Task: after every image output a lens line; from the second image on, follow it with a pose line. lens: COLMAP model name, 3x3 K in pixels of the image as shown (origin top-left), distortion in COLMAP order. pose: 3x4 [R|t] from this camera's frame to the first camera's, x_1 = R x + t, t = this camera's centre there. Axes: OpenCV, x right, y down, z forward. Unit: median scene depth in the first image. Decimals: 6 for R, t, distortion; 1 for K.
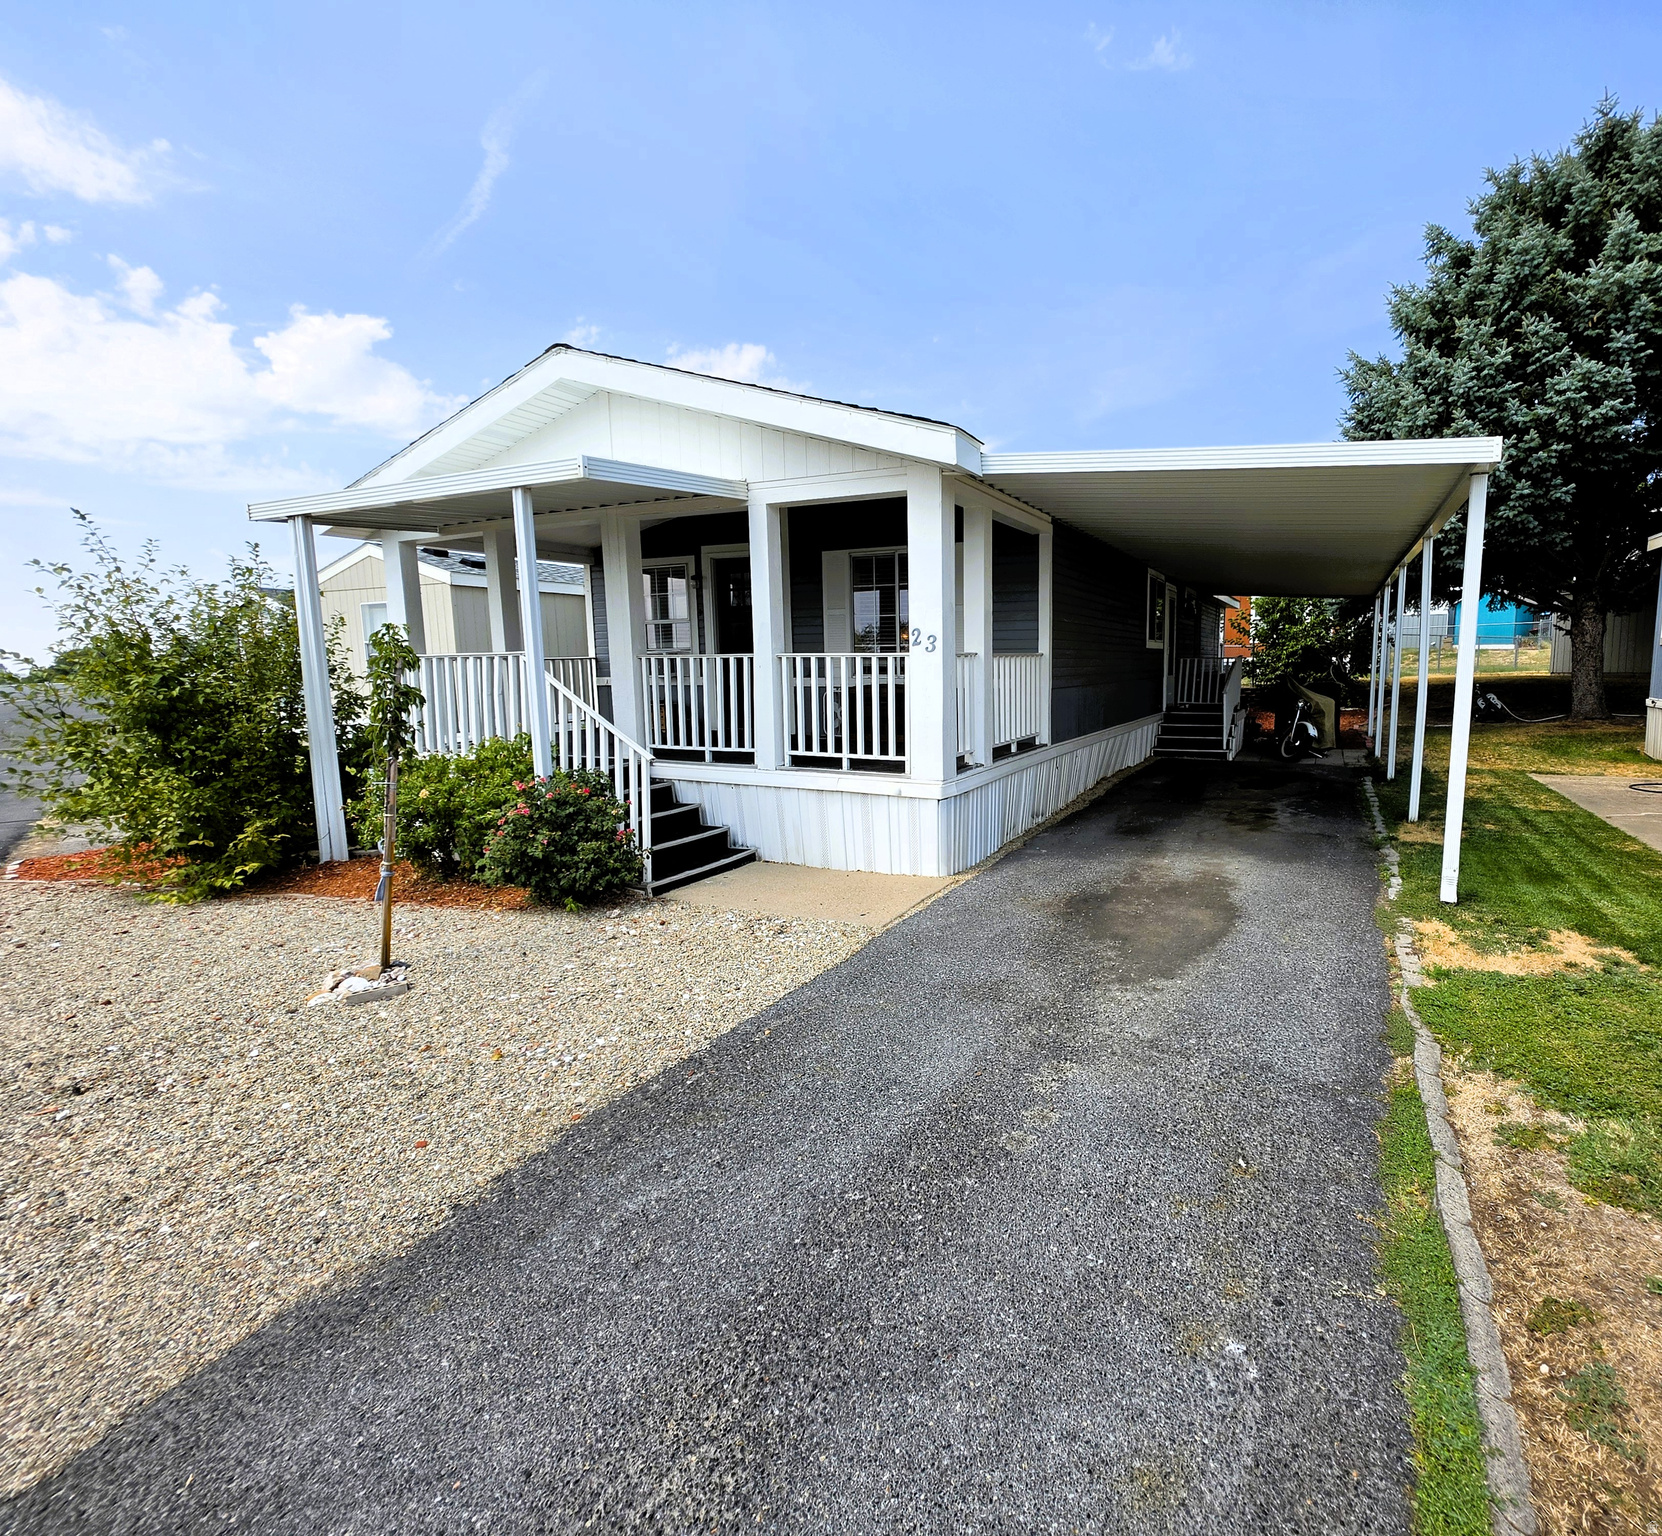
lens RADIAL K [[919.5, 0, 834.1], [0, 919.5, 758.6], [0, 0, 1]] dist [0.000373, 0.000268]
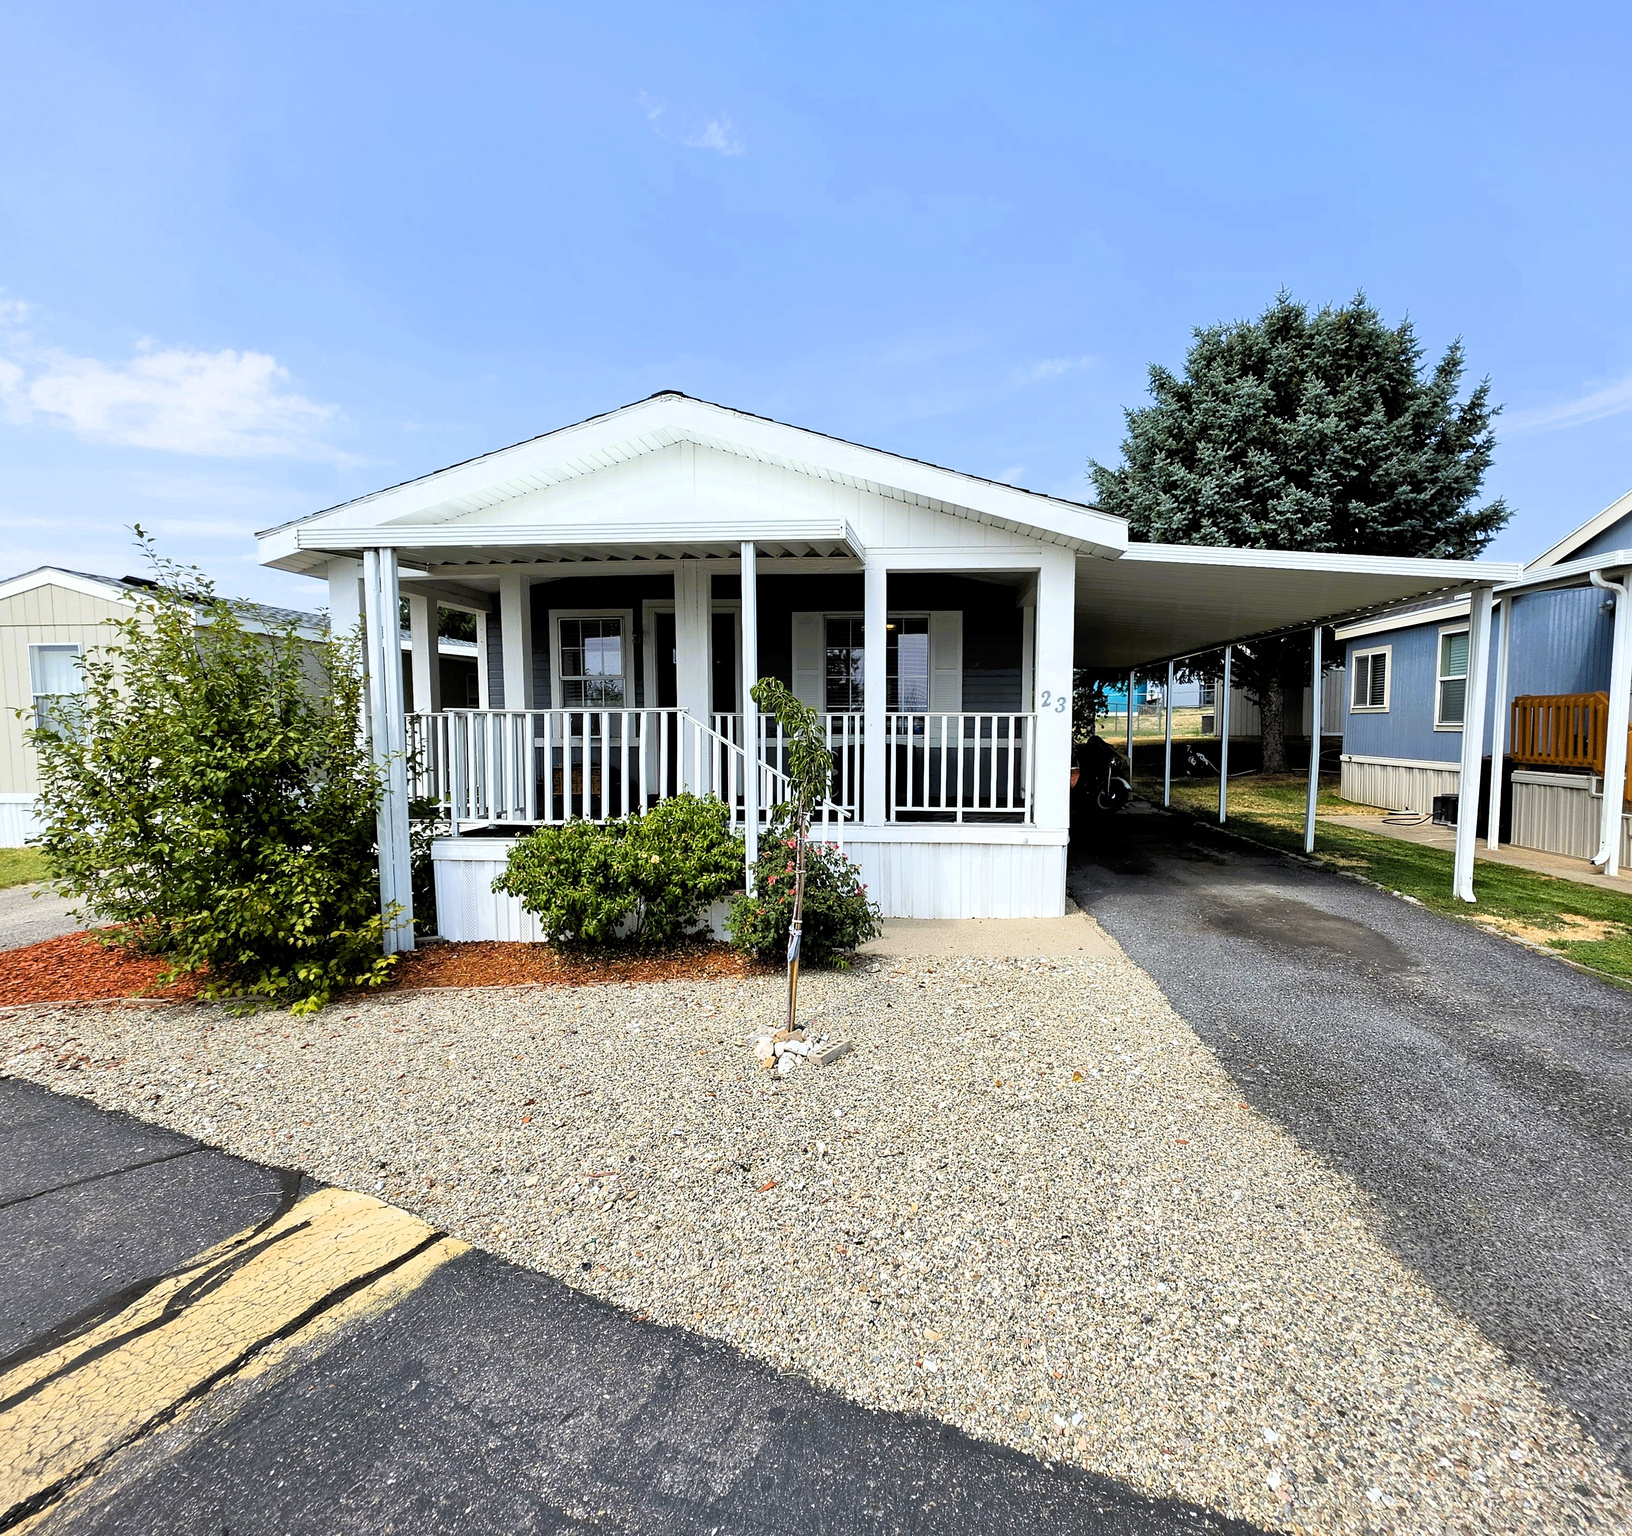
lens RADIAL K [[982.2, 0, 814.9], [0, 982.2, 782.9], [0, 0, 1]] dist [0.006077, -0.003312]
pose [[0.929093, -0.017446, 0.369436, -0.448410], [0.034689, 0.998594, -0.040083, 0.004554], [-0.368217, 0.050056, 0.928392, 0.008246]]
